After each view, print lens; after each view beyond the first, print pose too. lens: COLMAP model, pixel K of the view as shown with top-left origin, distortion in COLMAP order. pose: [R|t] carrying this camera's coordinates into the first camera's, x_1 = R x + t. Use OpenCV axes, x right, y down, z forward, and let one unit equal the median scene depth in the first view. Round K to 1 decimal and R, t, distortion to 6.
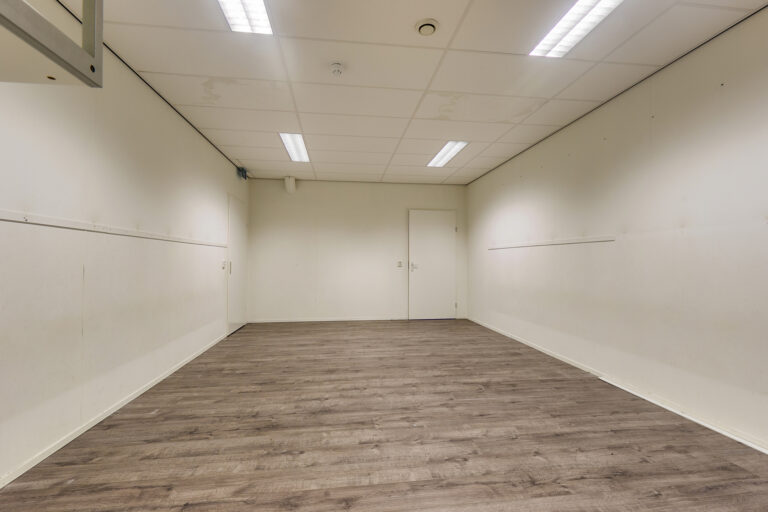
lens RADIAL K [[349.5, 0, 383.2], [0, 349.5, 259.4], [0, 0, 1]] dist [0.003168, -0.000118]
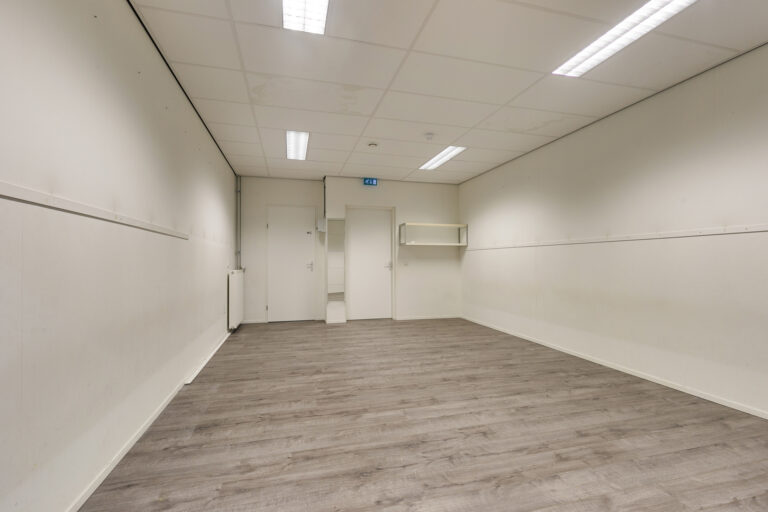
lens RADIAL K [[349.5, 0, 384.1], [0, 349.5, 258.3], [0, 0, 1]] dist [0.003168, -0.000118]
pose [[-0.990760, -0.002162, -0.135606, 0.227822], [0.000013, 0.999871, -0.016038, 0.015327], [0.135624, -0.015892, -0.990633, 2.052783]]
